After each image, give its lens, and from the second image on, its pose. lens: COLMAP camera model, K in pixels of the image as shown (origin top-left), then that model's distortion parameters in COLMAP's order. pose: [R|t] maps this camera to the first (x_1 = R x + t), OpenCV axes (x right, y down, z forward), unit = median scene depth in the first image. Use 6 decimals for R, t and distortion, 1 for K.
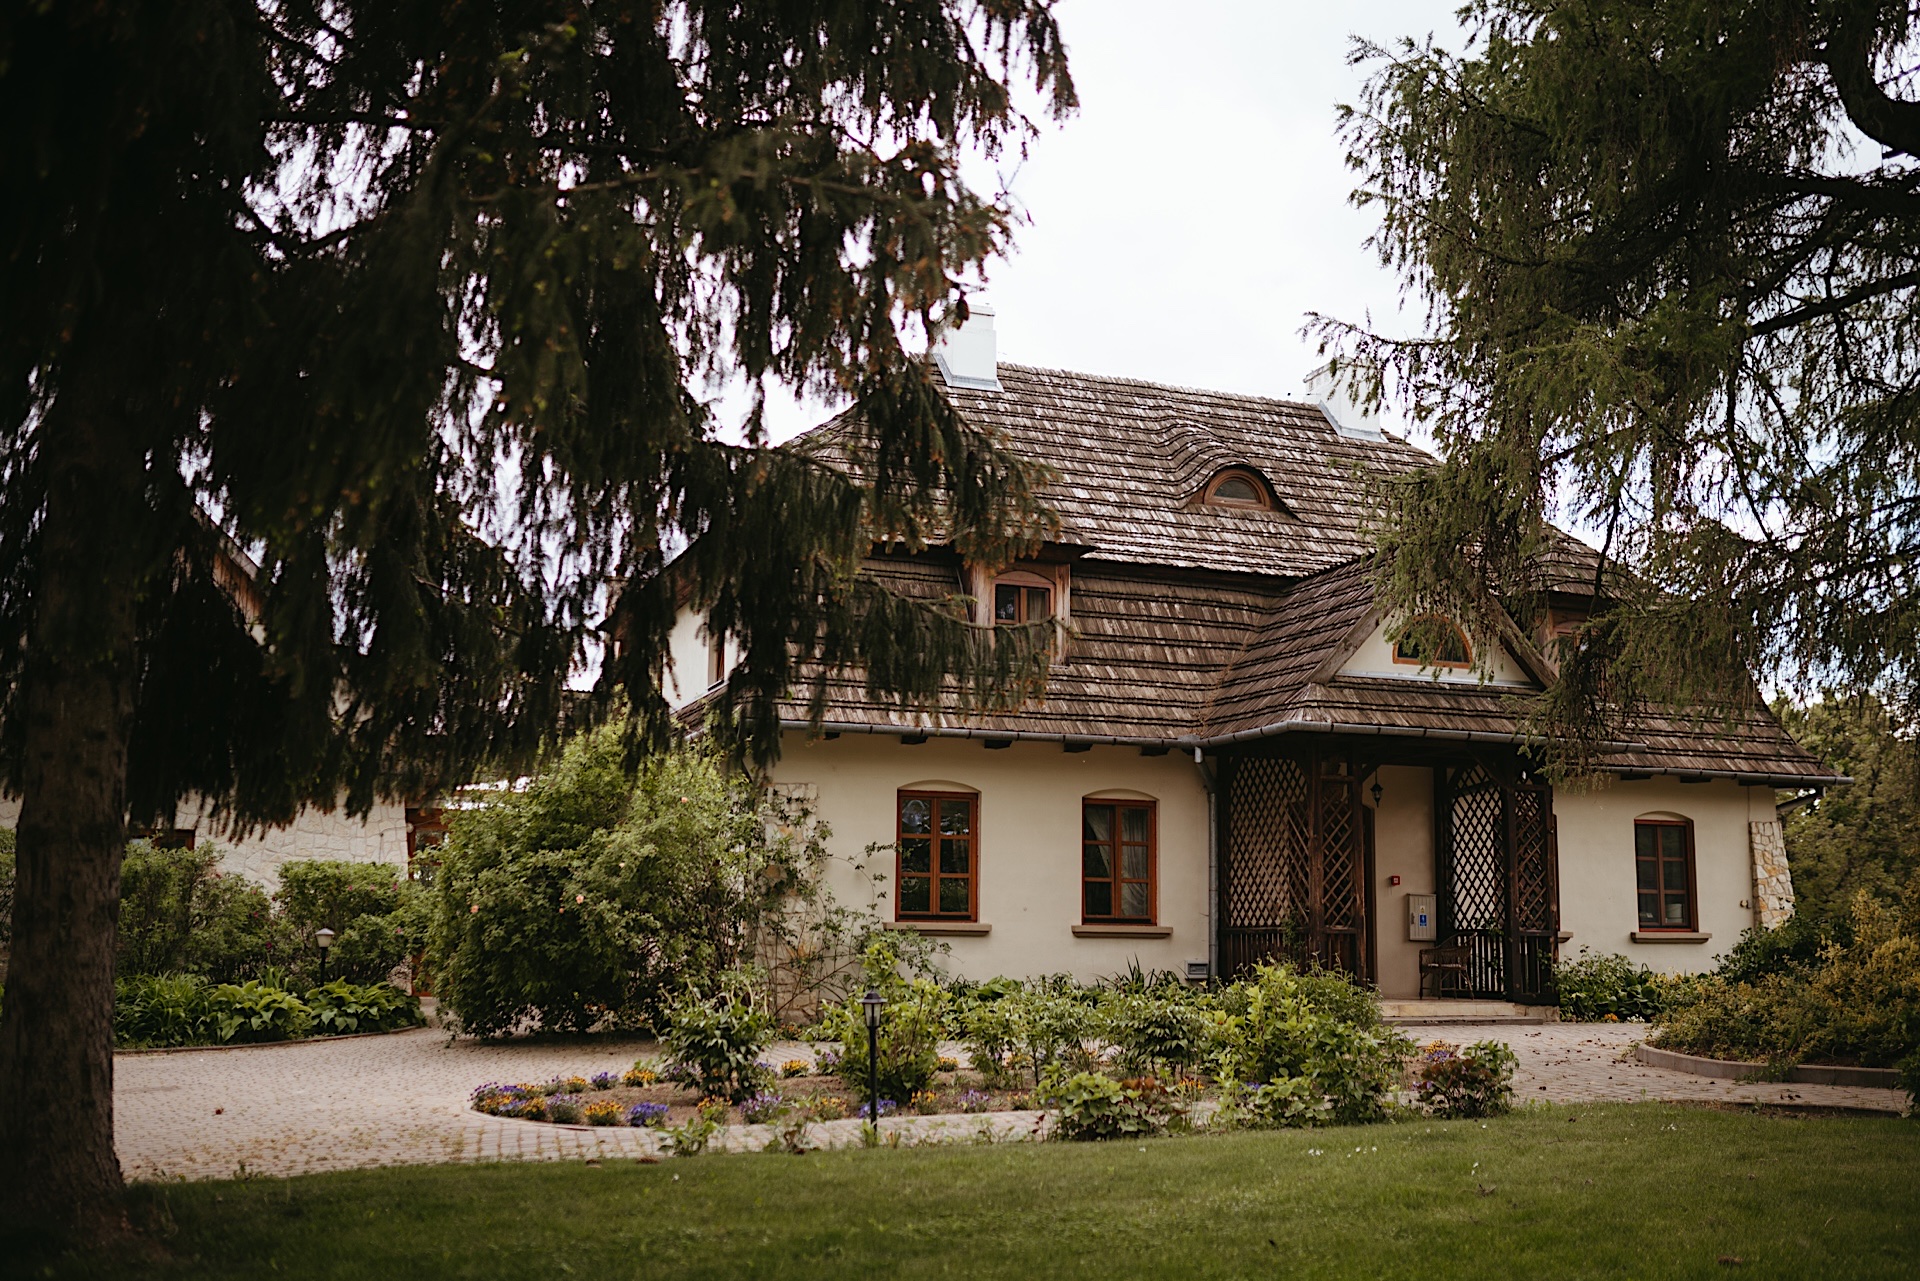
lens RADIAL K [[1882.8, 0, 965.4], [0, 1882.8, 639.3], [0, 0, 1]] dist [-0.061847, 0.108209]
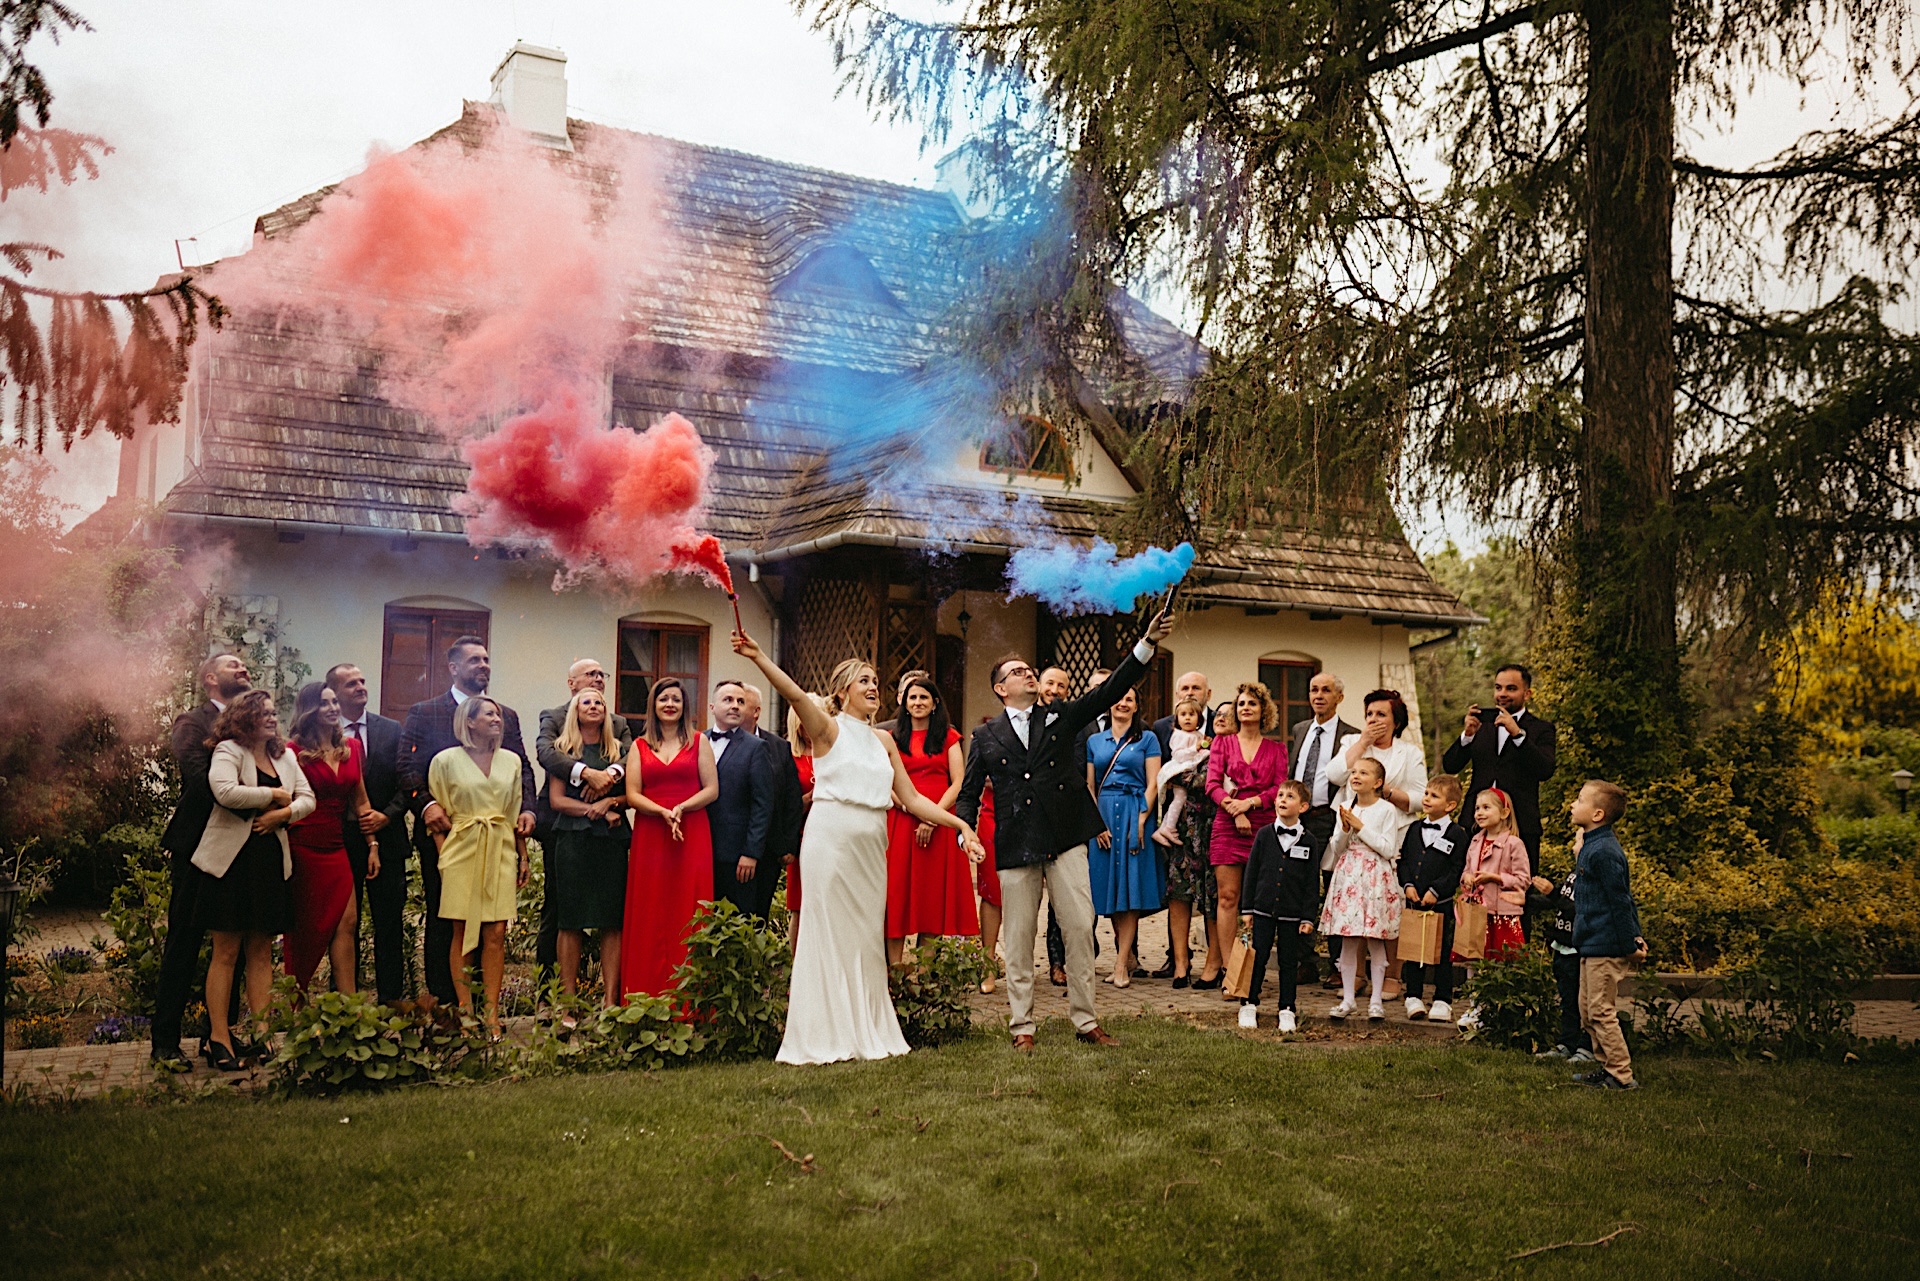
lens RADIAL K [[1882.8, 0, 965.4], [0, 1882.8, 639.3], [0, 0, 1]] dist [-0.061847, 0.108209]
pose [[0.987545, 0.017040, 0.156409, 0.073033], [-0.030266, 0.996126, 0.082569, 0.015599], [-0.154396, -0.086274, 0.984235, 0.121267]]
